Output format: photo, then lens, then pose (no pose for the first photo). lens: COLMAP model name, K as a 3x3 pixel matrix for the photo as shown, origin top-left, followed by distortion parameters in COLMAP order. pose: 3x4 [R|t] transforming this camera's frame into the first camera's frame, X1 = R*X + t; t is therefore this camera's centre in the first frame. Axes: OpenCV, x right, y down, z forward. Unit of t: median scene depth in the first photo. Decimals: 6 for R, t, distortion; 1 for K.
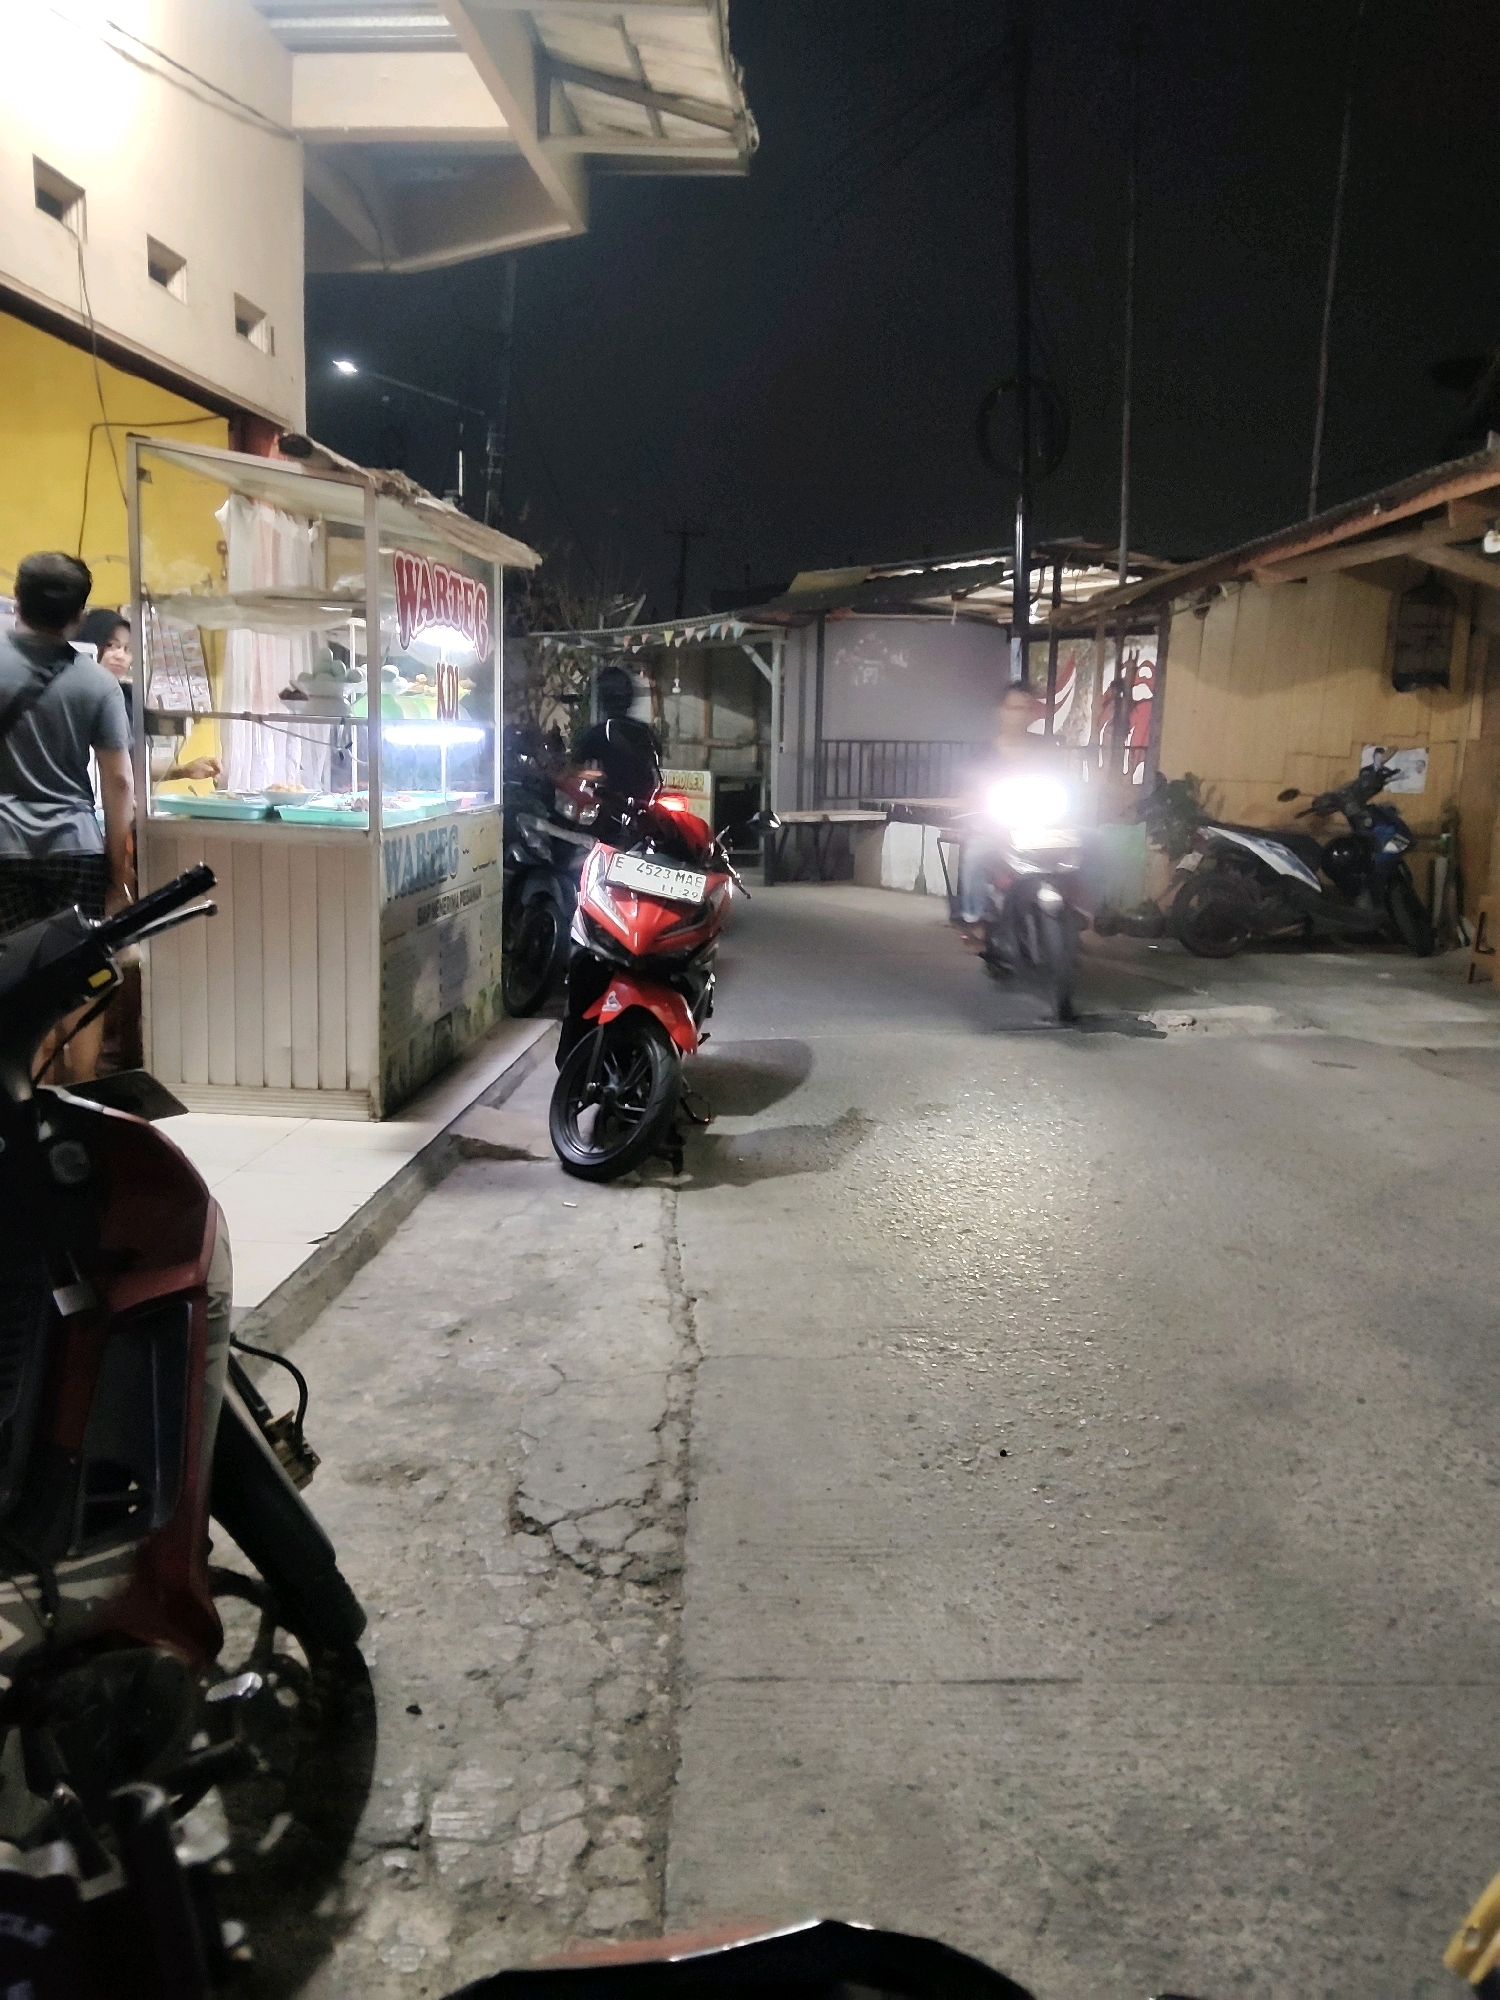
lens RADIAL K [[1643.3, 0, 782.9], [0, 1643.3, 958.3], [0, 0, 1]] dist [0.056792, -0.127288]
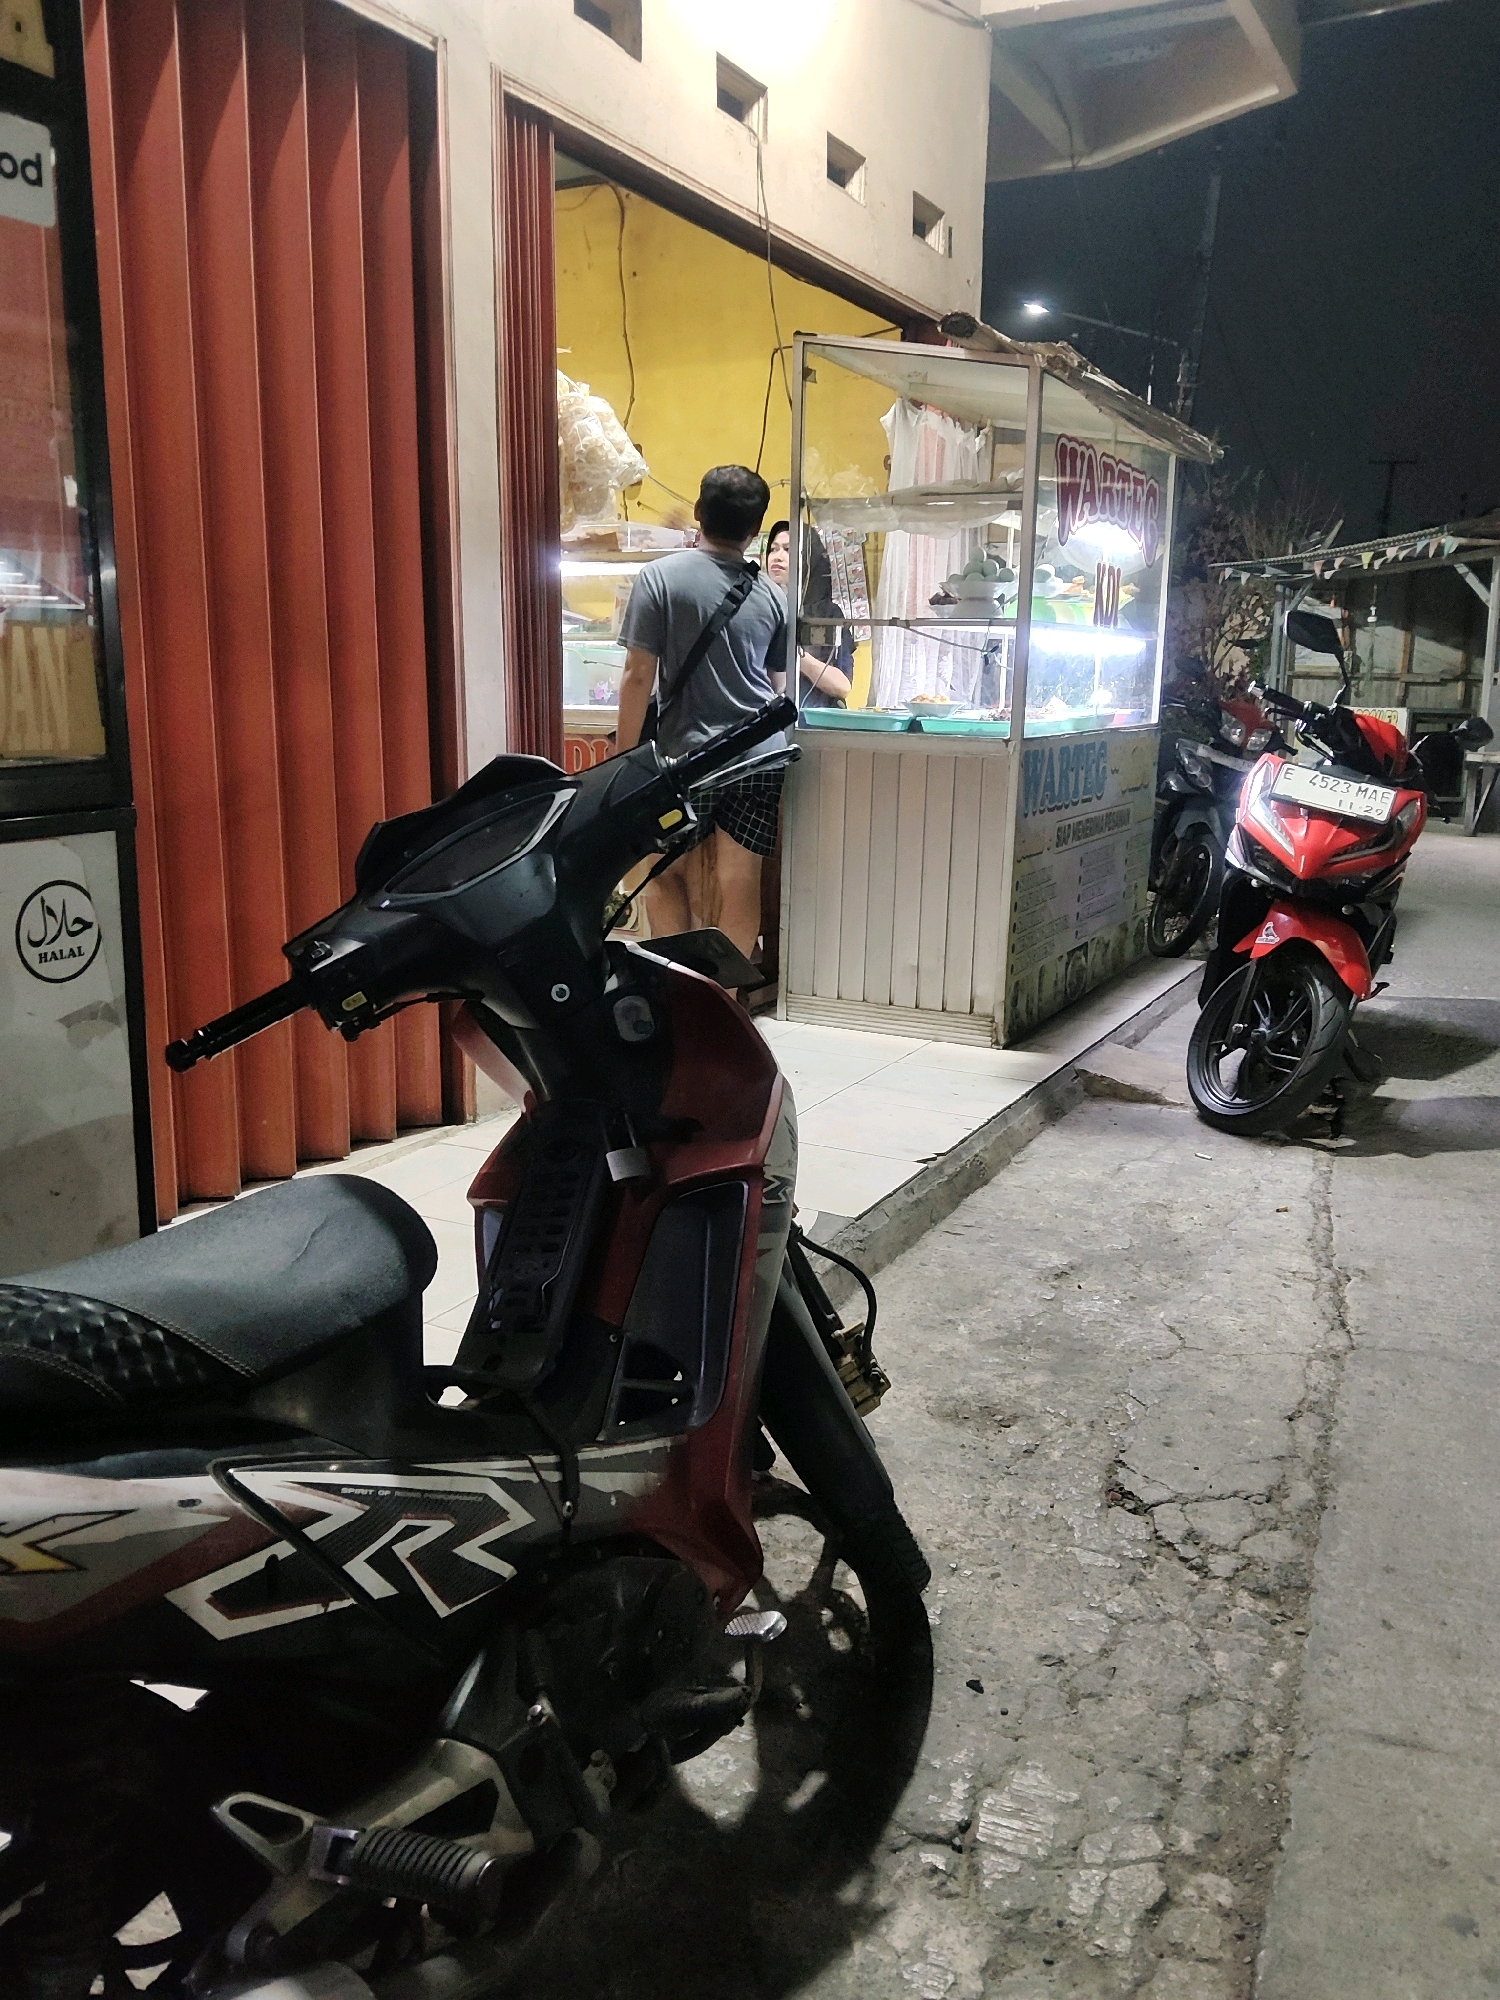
lens RADIAL K [[1643.3, 0, 763.7], [0, 1643.3, 1006.8], [0, 0, 1]] dist [0.056792, -0.127288]
pose [[0.917361, 0.064345, -0.392821, -0.003676], [-0.045574, 0.997337, 0.056935, 0.030581], [0.395439, -0.034328, 0.917851, 0.095695]]
